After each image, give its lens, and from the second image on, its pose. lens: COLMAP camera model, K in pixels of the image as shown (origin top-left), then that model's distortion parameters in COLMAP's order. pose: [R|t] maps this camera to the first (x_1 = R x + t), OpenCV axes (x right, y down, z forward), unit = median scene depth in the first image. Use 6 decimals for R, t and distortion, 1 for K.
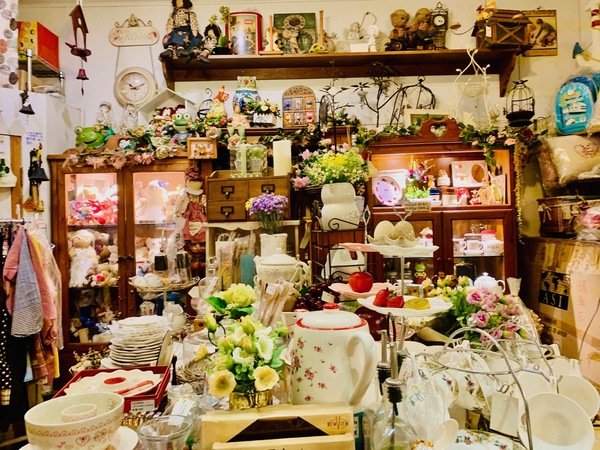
lens RADIAL K [[460.3, 0, 300.0], [0, 460.3, 225.0], [0, 0, 1]] dist [0.007961, -0.005914]
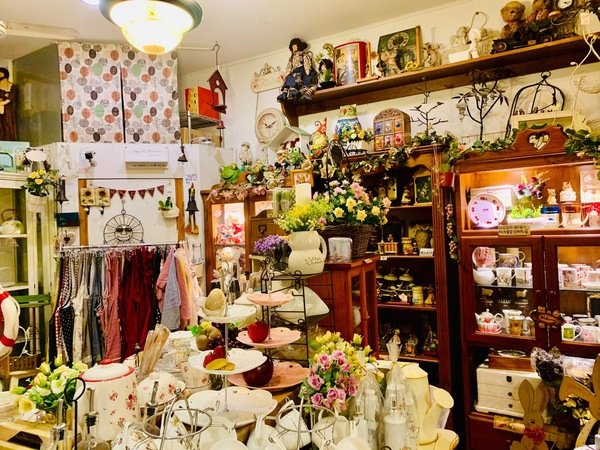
lens RADIAL K [[450.4, 0, 300.0], [0, 450.4, 225.0], [0, 0, 1]] dist [0.073538, -0.126402]
pose [[0.858258, -0.007207, -0.513168, 0.327524], [0.016500, 0.999772, 0.013555, -0.063244], [0.512954, -0.020100, 0.858181, 0.043166]]
